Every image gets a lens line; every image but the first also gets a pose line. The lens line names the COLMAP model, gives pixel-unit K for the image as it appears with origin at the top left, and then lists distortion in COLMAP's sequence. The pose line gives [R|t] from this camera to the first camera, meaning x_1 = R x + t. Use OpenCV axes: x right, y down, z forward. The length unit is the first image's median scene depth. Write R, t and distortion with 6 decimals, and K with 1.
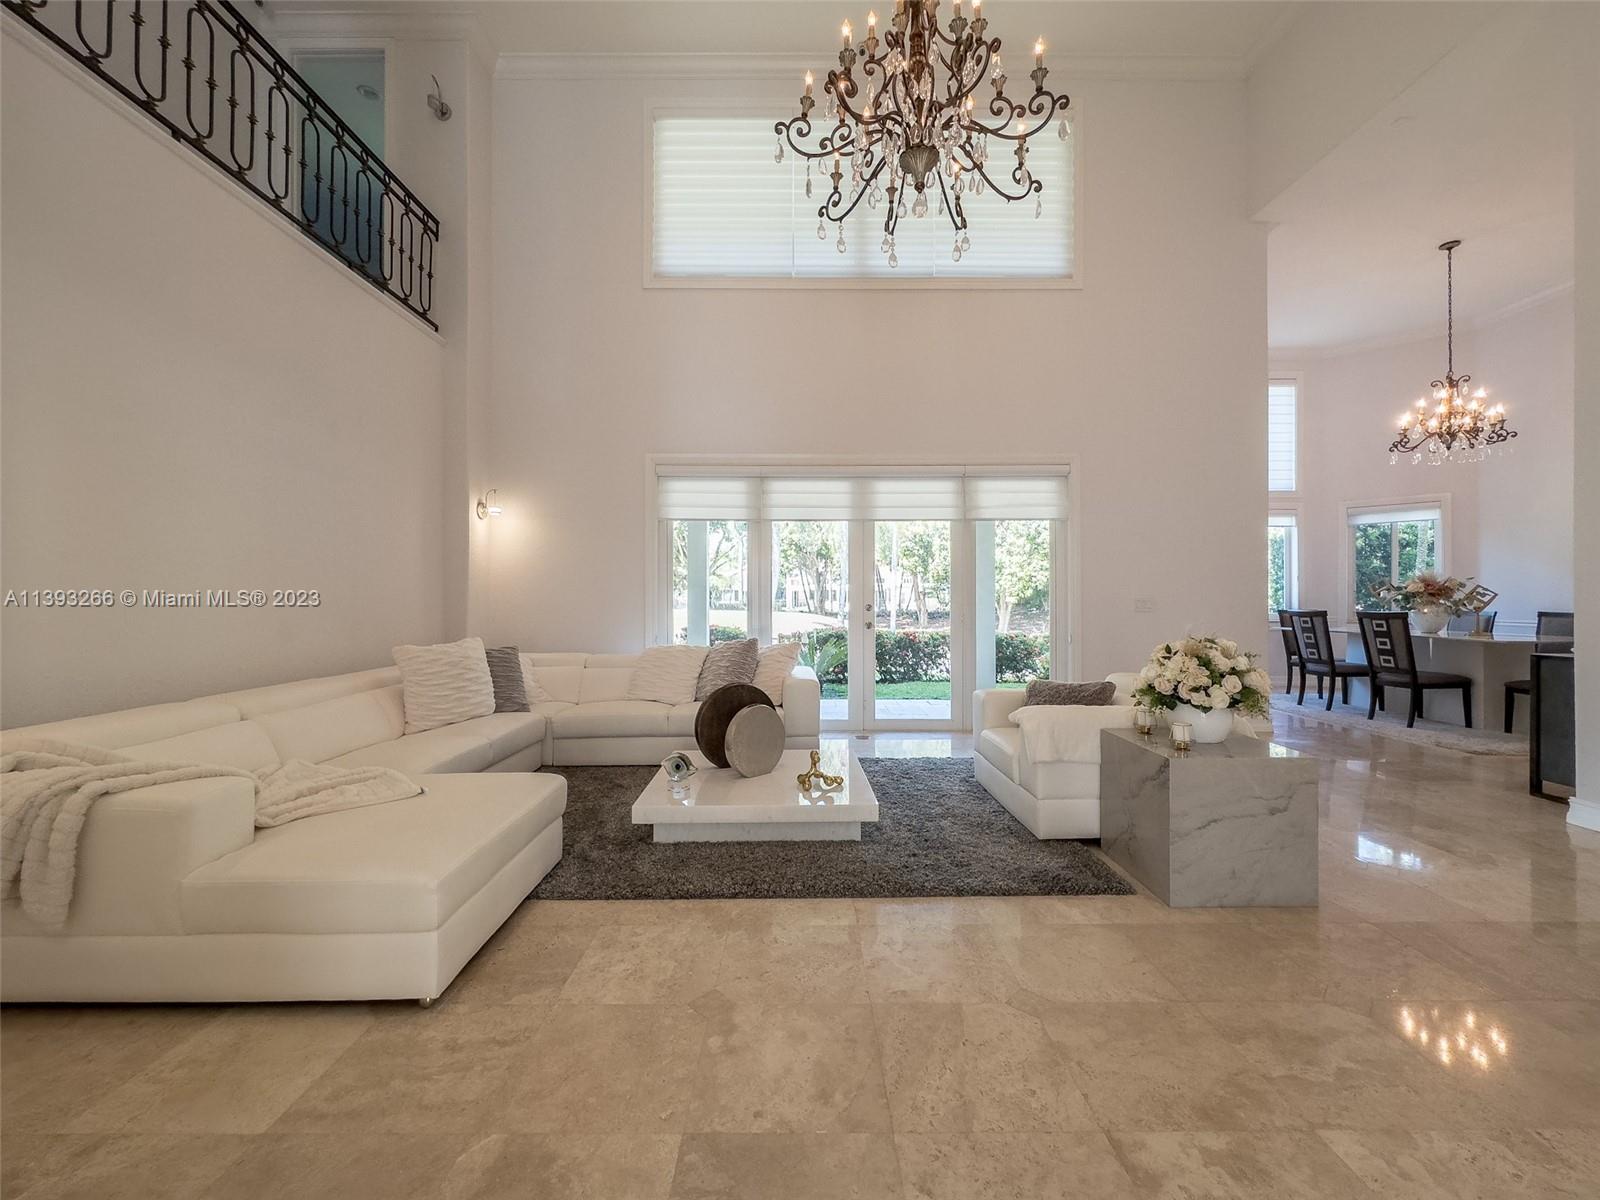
lens RADIAL K [[649.1, 0, 796.8], [0, 649.1, 597.8], [0, 0, 1]] dist [-0.002331, 0.000984]
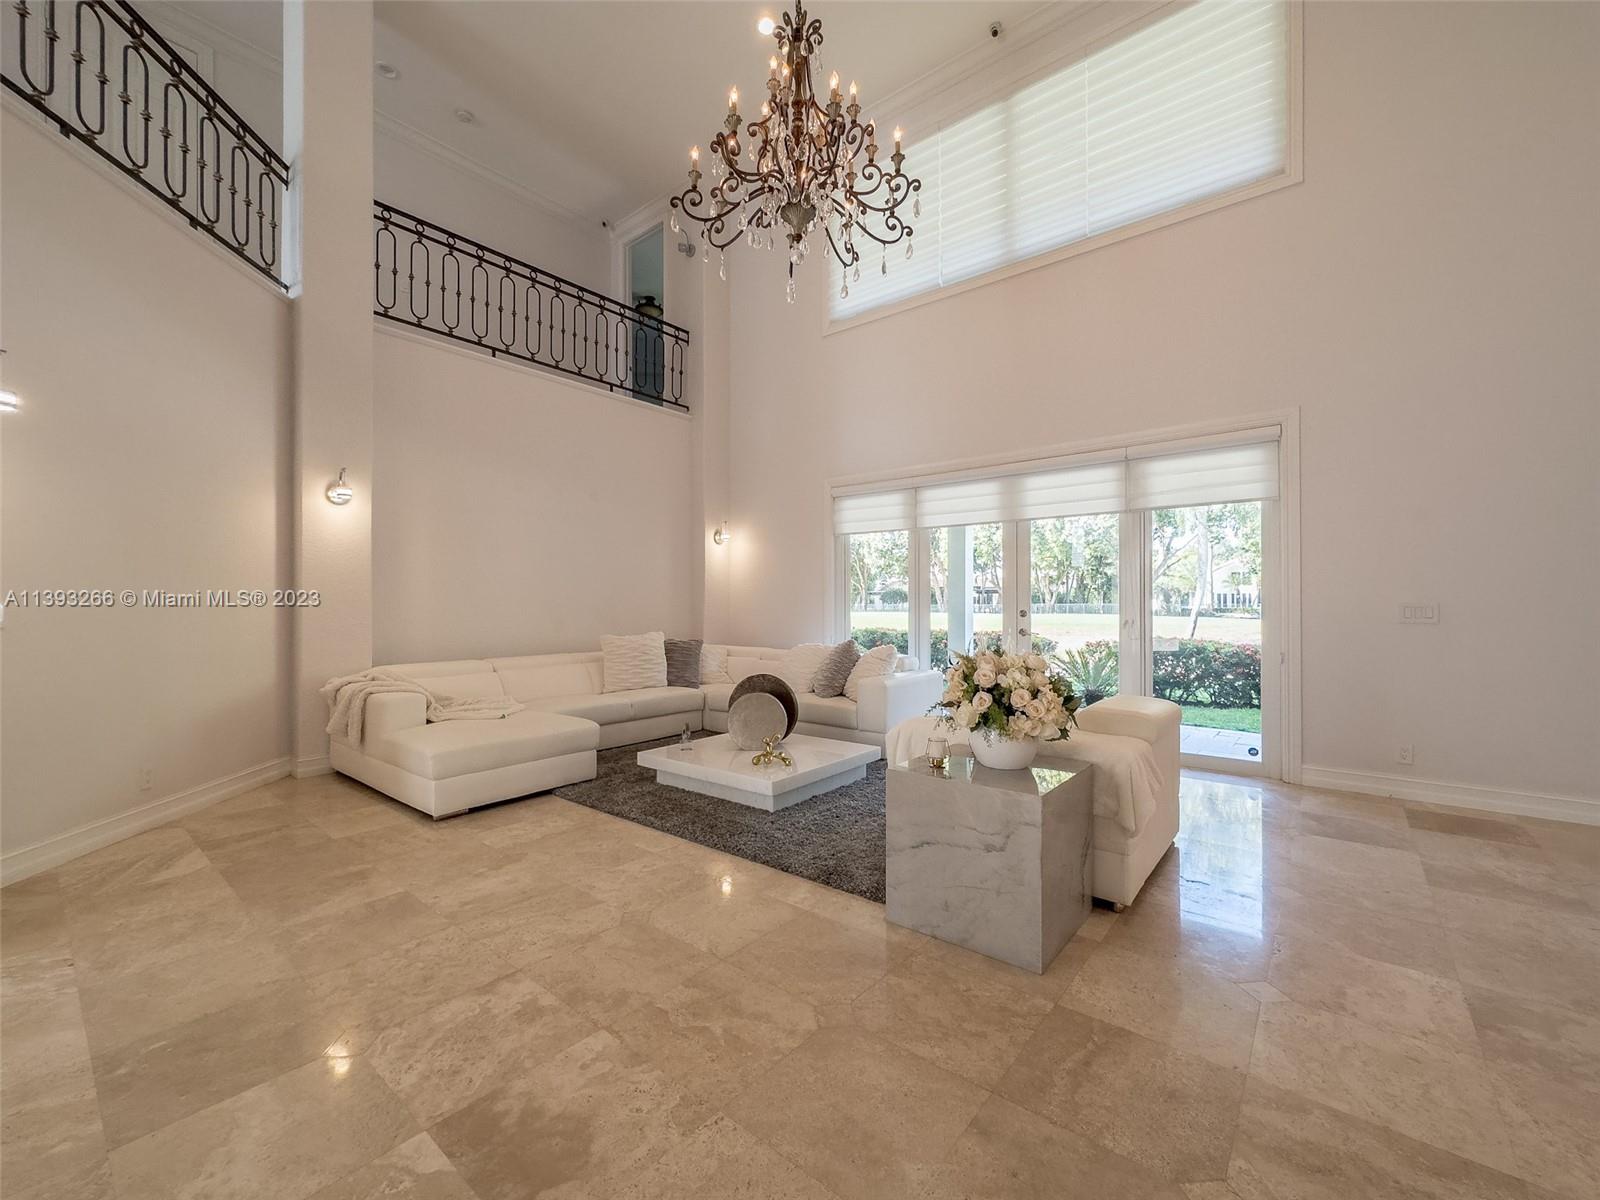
lens RADIAL K [[649.1, 0, 786.5], [0, 649.1, 603.3], [0, 0, 1]] dist [-0.002331, 0.000984]
pose [[0.768365, -0.001341, -0.640011, 0.876736], [0.001861, 0.999998, 0.000140, -0.001007], [0.640009, -0.001299, 0.768366, 0.123996]]
